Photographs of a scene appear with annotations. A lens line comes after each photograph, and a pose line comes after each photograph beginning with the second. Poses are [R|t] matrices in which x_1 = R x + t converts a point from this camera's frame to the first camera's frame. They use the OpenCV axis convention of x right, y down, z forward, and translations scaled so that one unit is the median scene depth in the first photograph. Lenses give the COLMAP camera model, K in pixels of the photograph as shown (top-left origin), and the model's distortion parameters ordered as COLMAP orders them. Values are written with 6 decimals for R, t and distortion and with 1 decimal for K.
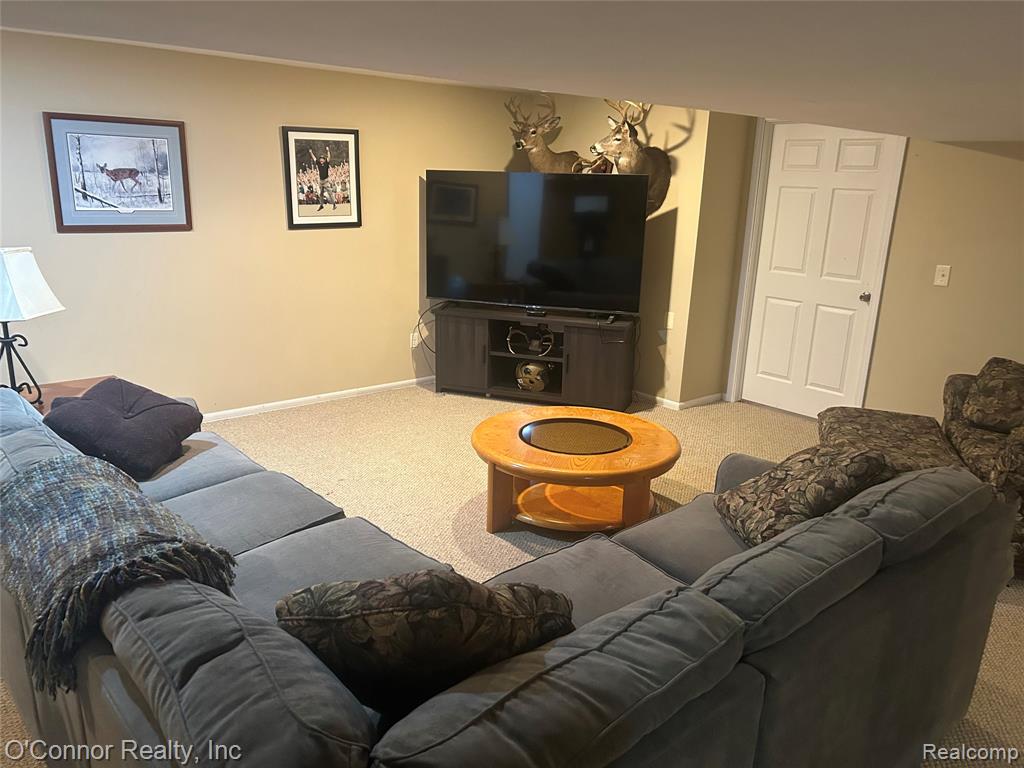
lens RADIAL K [[777.2, 0, 509.9], [0, 777.2, 384.4], [0, 0, 1]] dist [0.063939, -0.078339]
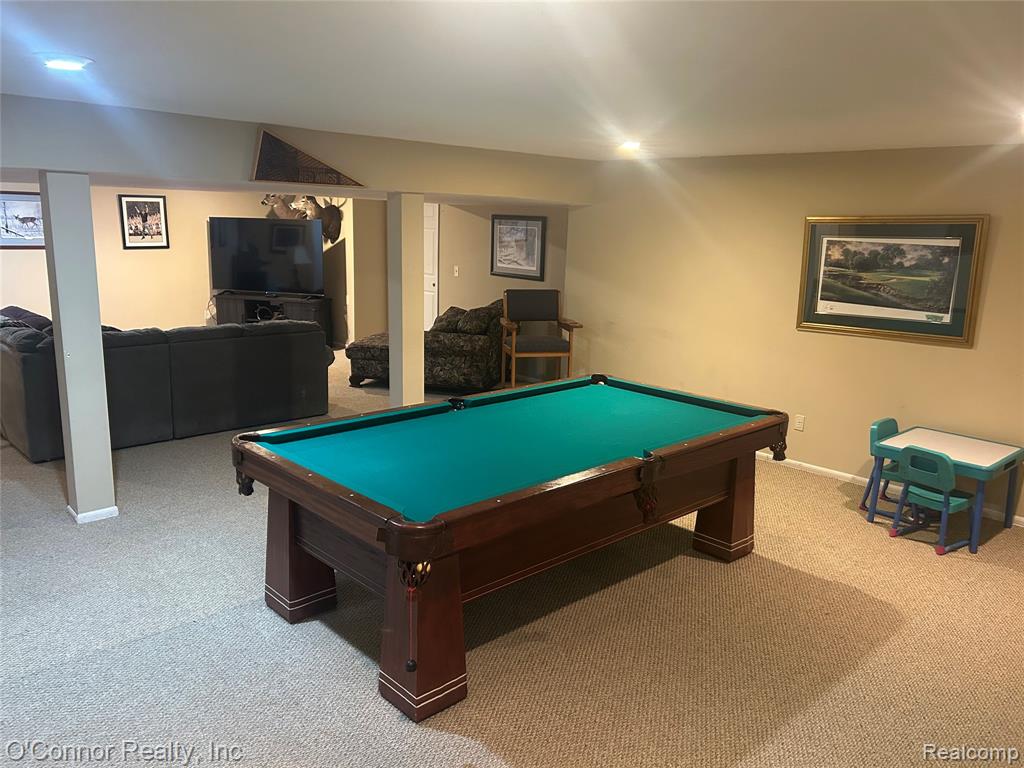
lens RADIAL K [[777.2, 0, 512.0], [0, 777.2, 385.2], [0, 0, 1]] dist [0.063939, -0.078339]
pose [[0.998794, -0.014163, 0.047019, 0.527205], [0.016808, 0.998269, -0.056353, 0.235263], [-0.046140, 0.057075, 0.997303, -0.847579]]
